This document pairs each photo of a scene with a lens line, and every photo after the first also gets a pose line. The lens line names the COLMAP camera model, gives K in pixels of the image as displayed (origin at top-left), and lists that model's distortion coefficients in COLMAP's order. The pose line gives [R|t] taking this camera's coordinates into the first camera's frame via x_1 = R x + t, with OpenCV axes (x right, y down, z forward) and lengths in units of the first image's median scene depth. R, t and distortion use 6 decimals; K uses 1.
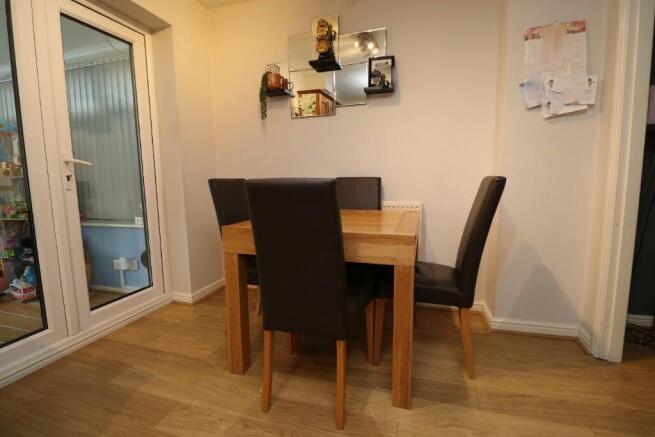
lens RADIAL K [[301.4, 0, 329.2], [0, 301.4, 209.8], [0, 0, 1]] dist [-0.009801, -0.000601]
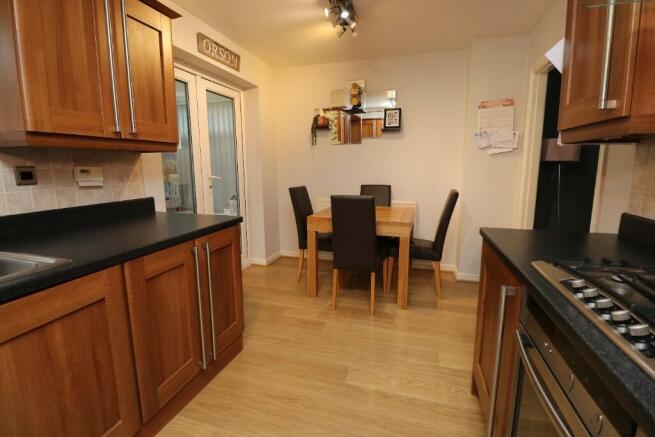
lens RADIAL K [[301.4, 0, 329.2], [0, 301.4, 209.8], [0, 0, 1]] dist [-0.009801, -0.000601]
pose [[0.999949, 0.009952, -0.001738, -0.175986], [-0.009869, 0.999059, 0.042229, -0.054293], [0.002157, -0.042209, 0.999106, -0.695825]]
